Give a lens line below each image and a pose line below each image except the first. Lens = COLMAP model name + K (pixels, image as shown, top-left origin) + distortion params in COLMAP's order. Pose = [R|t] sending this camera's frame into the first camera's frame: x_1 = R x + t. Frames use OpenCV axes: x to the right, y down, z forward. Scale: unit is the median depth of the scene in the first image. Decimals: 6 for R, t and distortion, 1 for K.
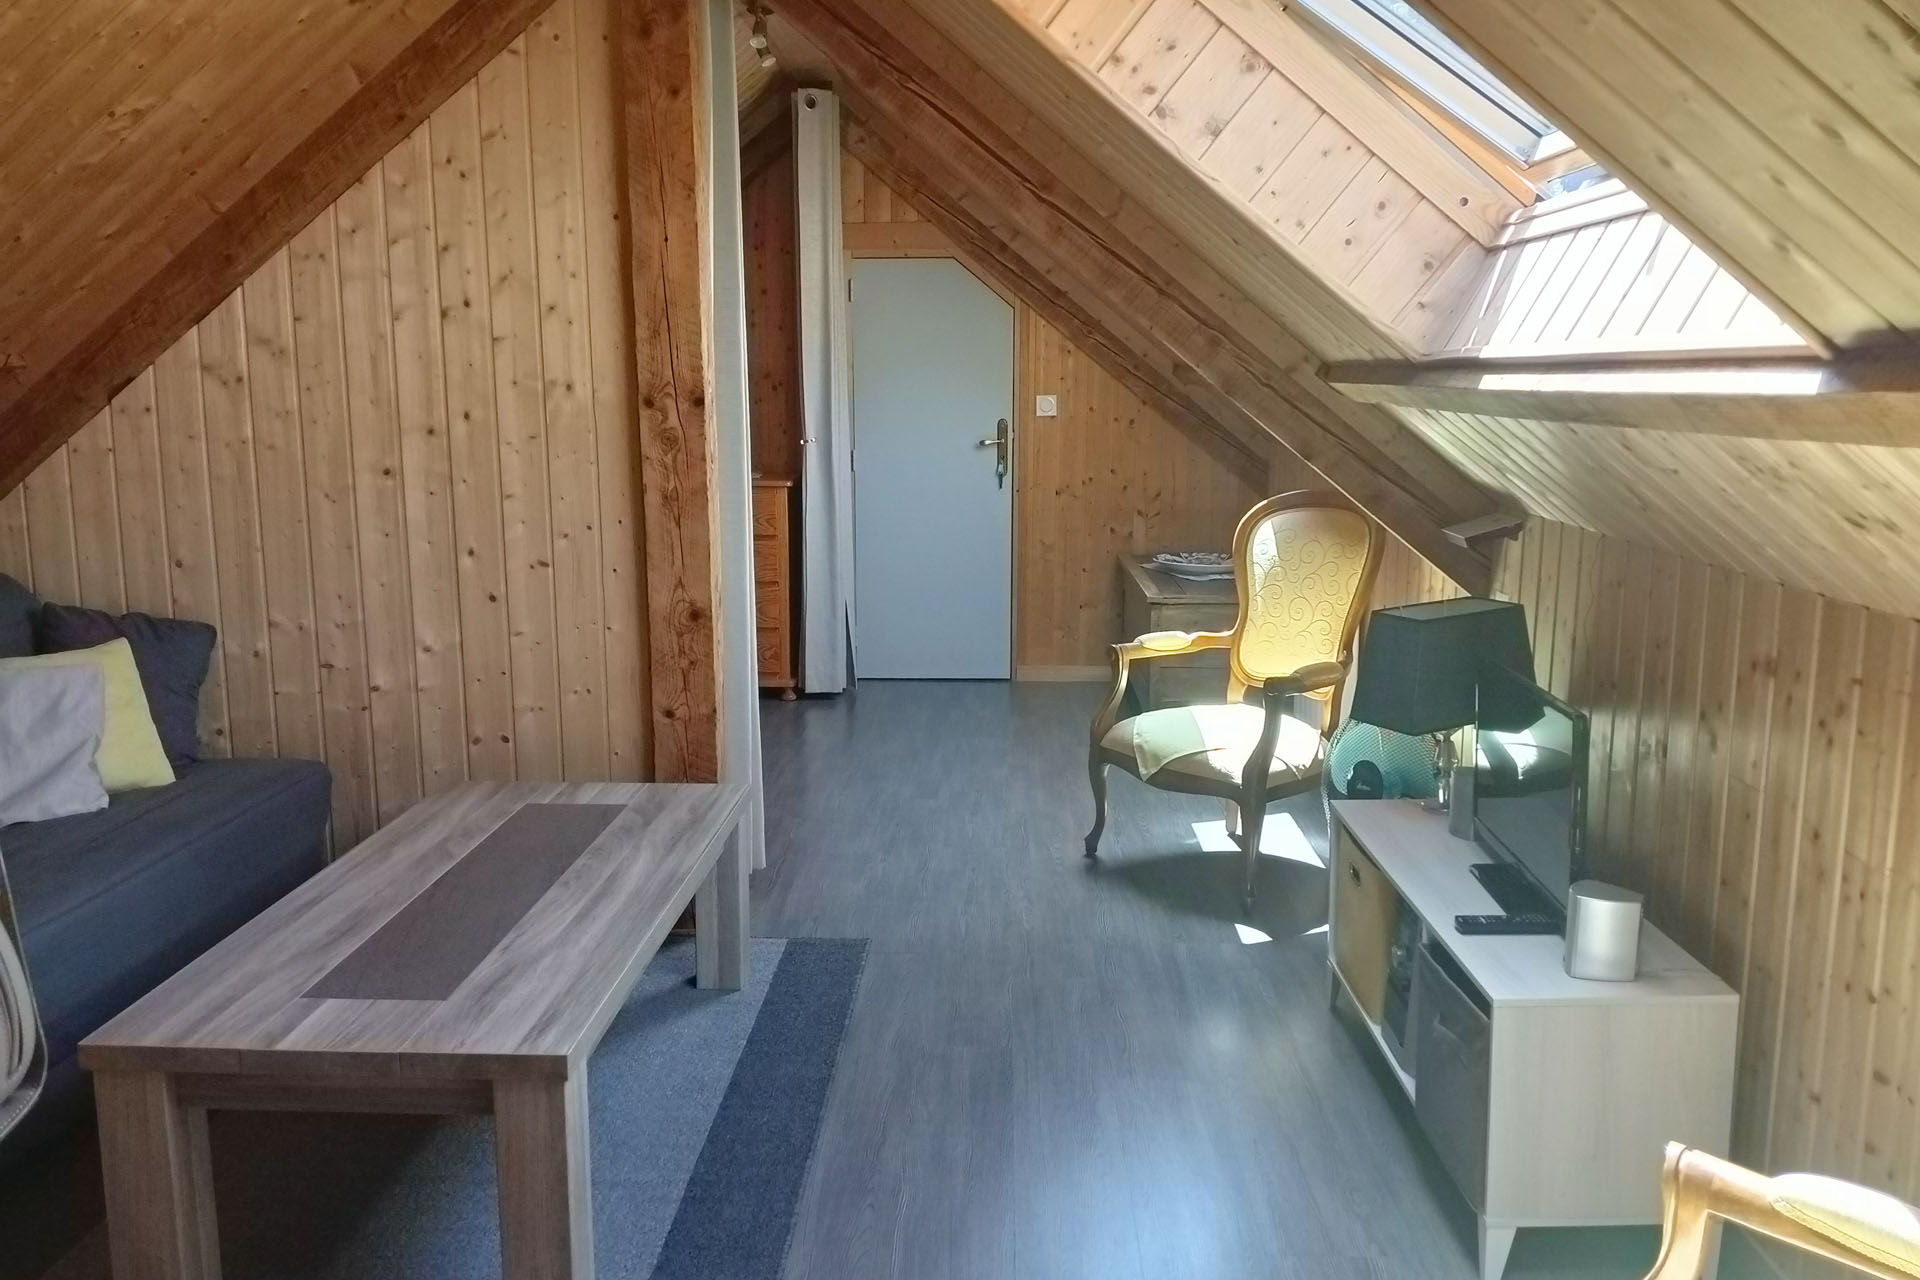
lens RADIAL K [[1523.4, 0, 960.0], [0, 1523.4, 640.0], [0, 0, 1]] dist [0.086418, -0.177179]
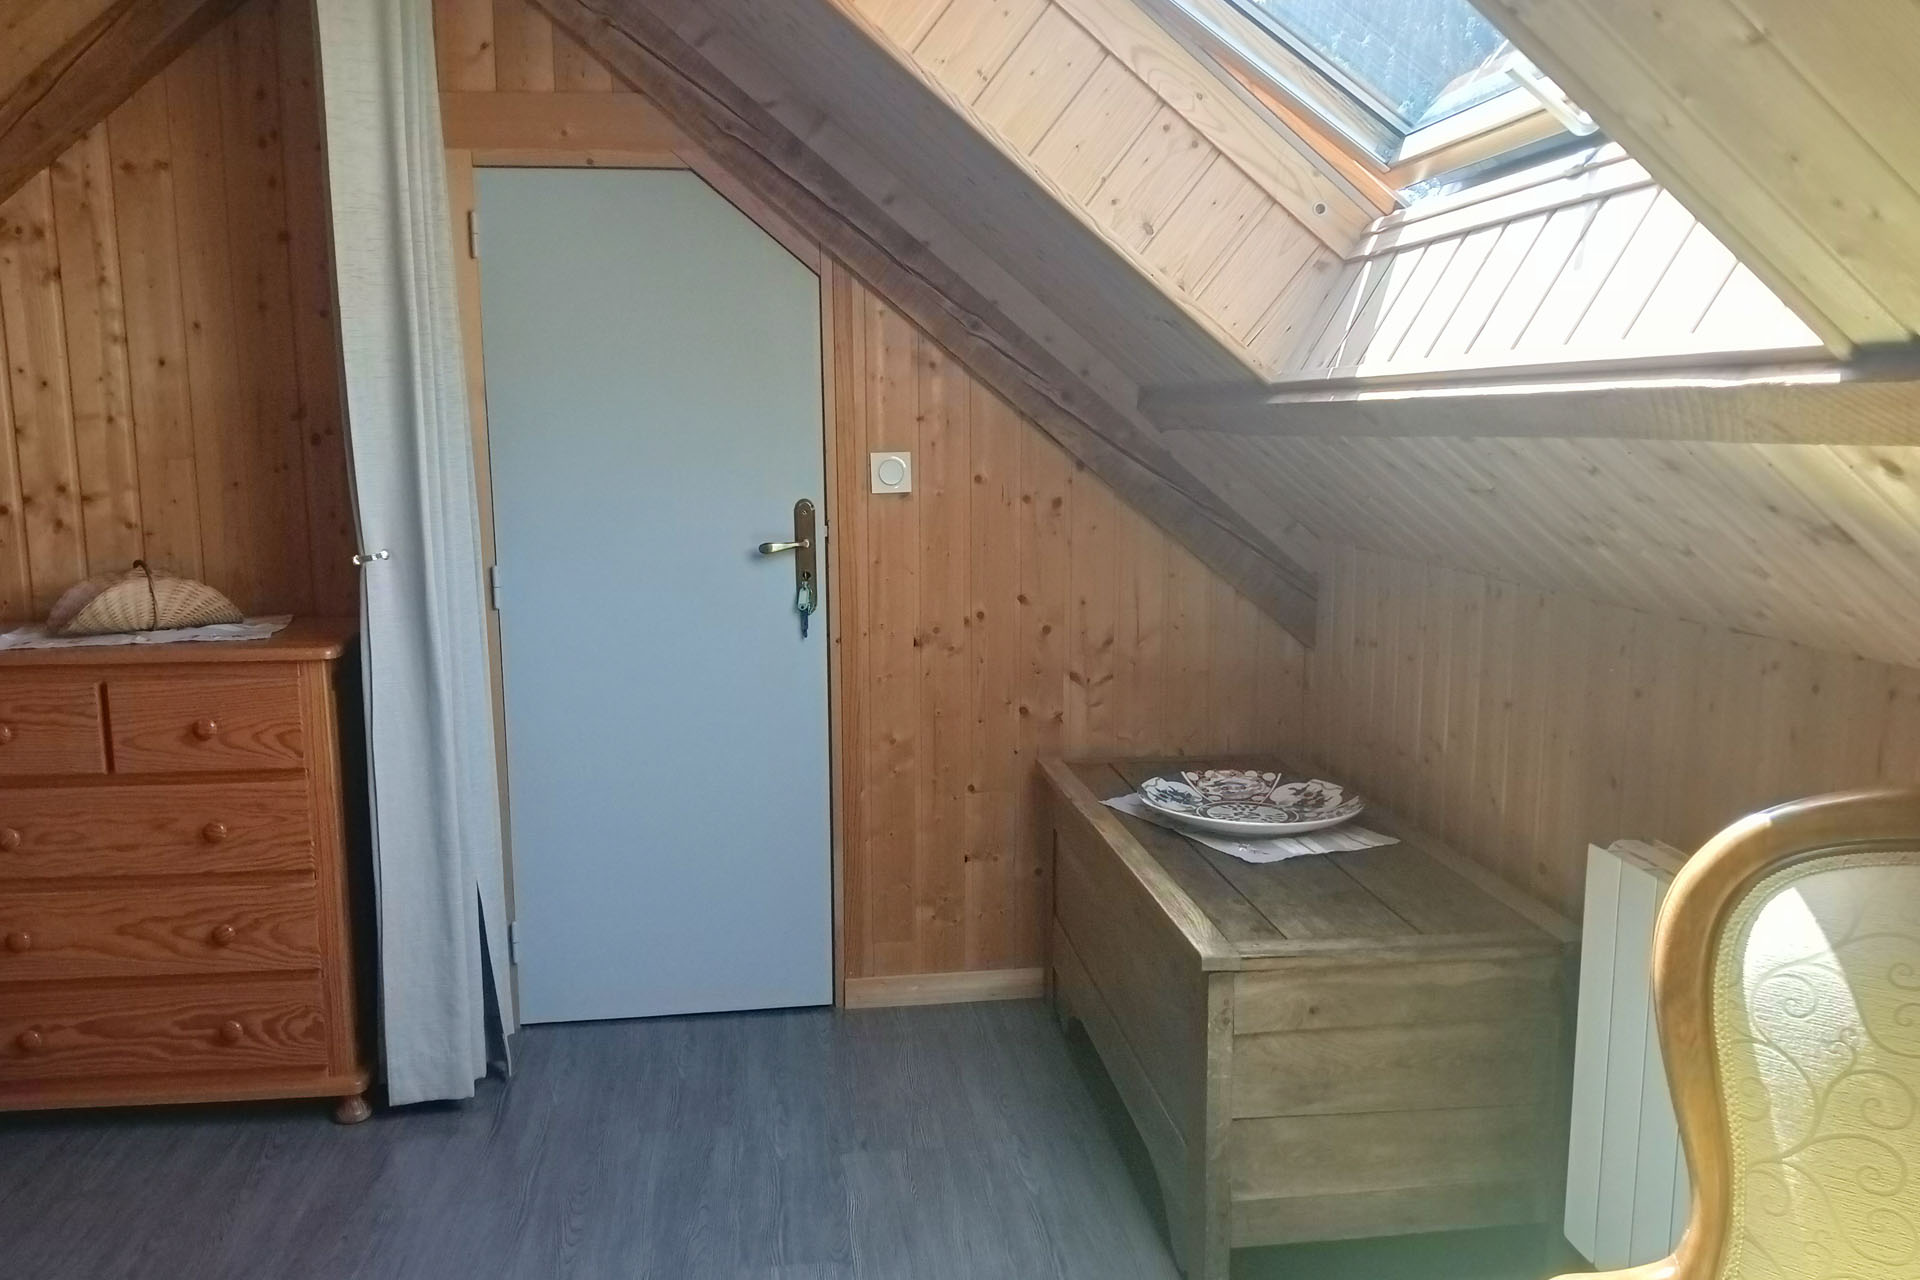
lens RADIAL K [[1630.4, 0, 986.4], [0, 1630.4, 703.1], [0, 0, 1]] dist [0.106804, -0.215421]
pose [[0.991223, -0.026853, 0.129443, 0.028863], [0.025500, 0.999602, 0.012103, -0.150785], [-0.129717, -0.008696, 0.991513, 0.834208]]
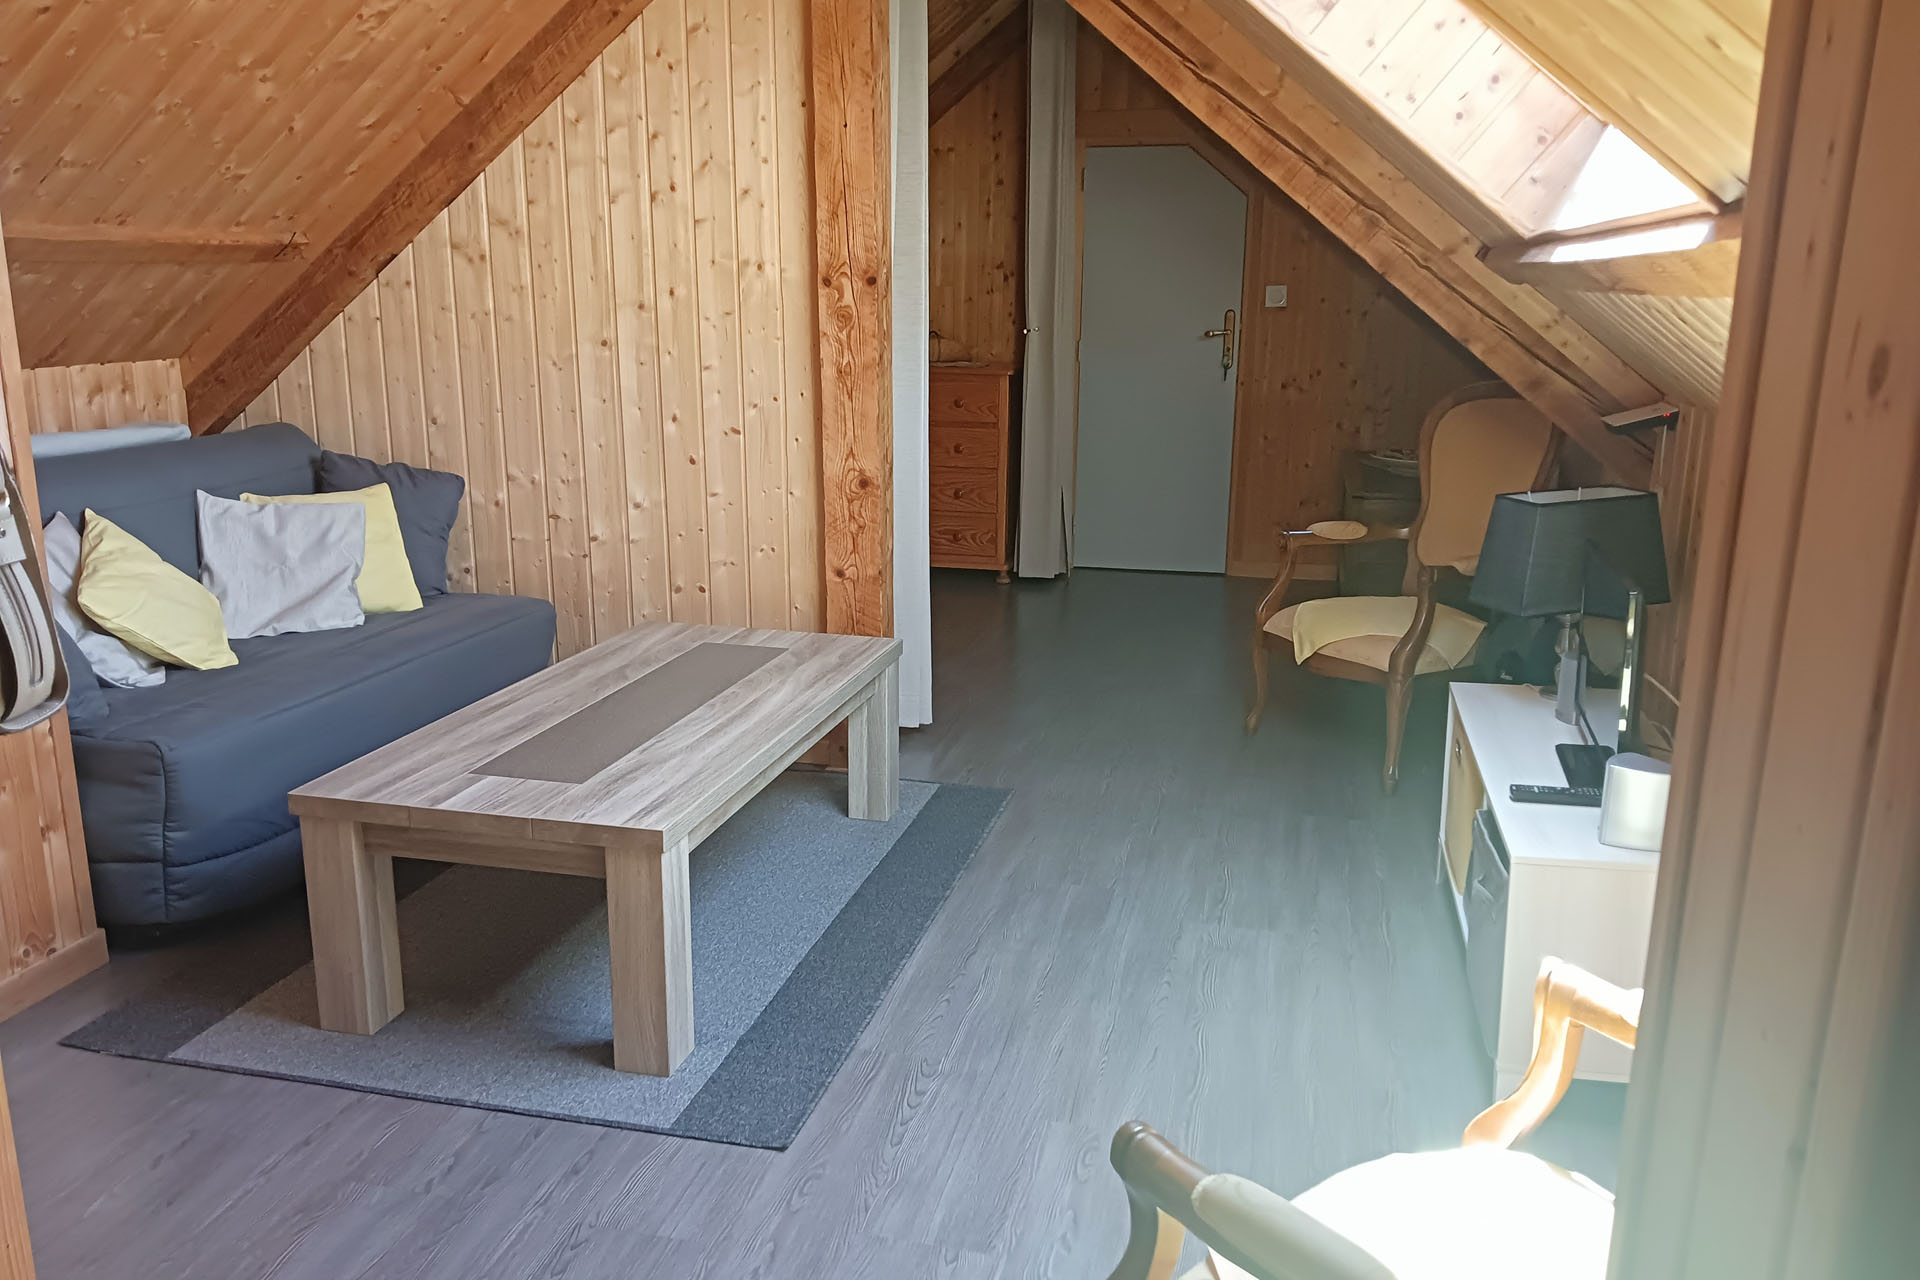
lens RADIAL K [[1515.7, 0, 961.2], [0, 1515.7, 668.1], [0, 0, 1]] dist [0.120166, -0.263824]
pose [[0.979455, 0.057281, -0.193356, 0.112849], [-0.041855, 0.995674, 0.082949, 0.023242], [0.197271, -0.073152, 0.977616, -0.054780]]
